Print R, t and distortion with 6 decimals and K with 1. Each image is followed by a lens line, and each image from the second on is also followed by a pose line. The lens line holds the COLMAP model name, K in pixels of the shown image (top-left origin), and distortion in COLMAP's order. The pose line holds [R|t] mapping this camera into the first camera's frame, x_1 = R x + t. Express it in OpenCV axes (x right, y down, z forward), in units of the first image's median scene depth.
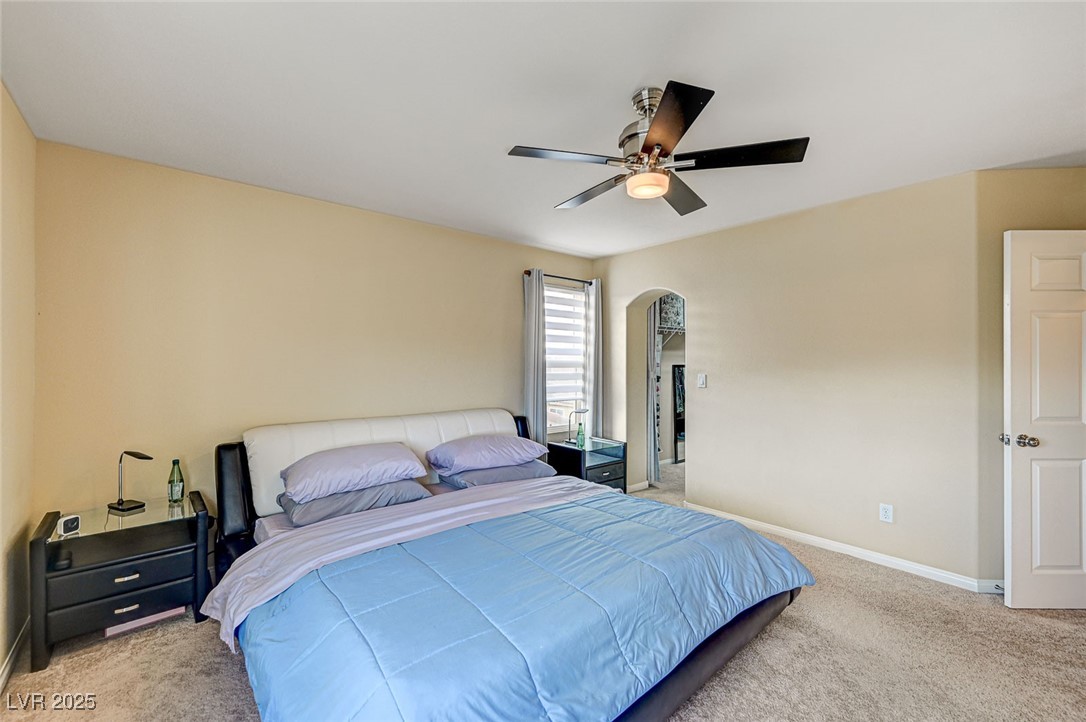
lens RADIAL K [[457.2, 0, 543.0], [0, 457.2, 361.0], [0, 0, 1]] dist [0.000638, 0.000055]
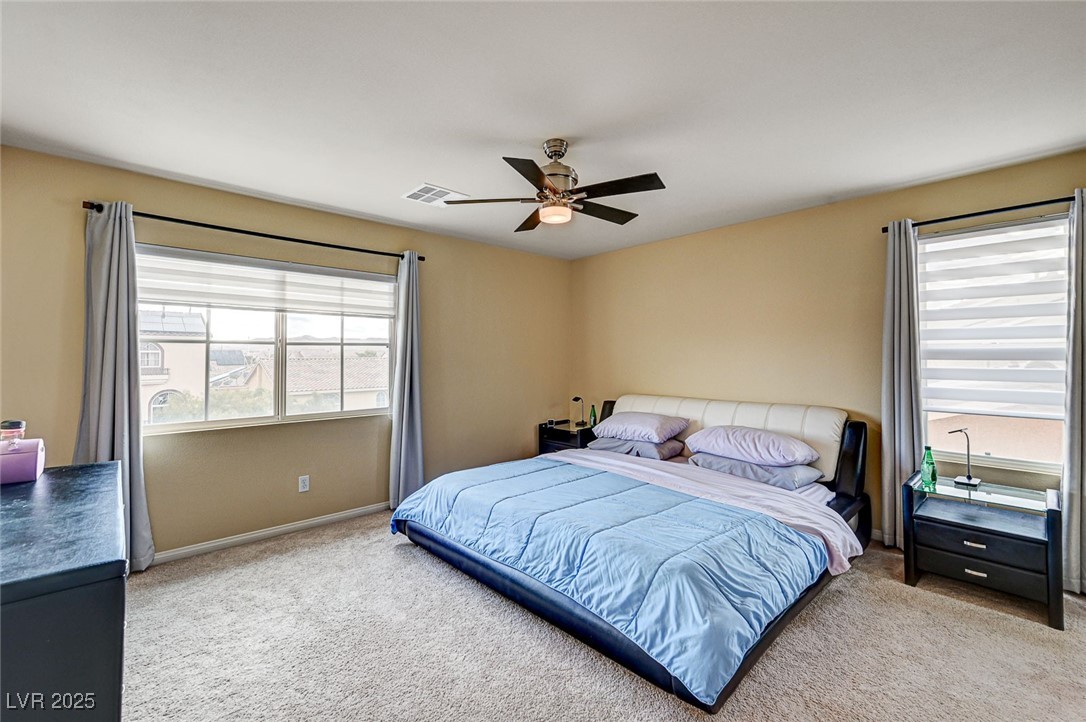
lens RADIAL K [[457.2, 0, 543.0], [0, 457.2, 361.0], [0, 0, 1]] dist [0.000638, 0.000055]
pose [[0.041662, 0.009104, -0.999090, 1.017023], [0.005912, 0.999939, 0.009358, 0.008698], [0.999114, -0.006297, 0.041606, 0.634466]]
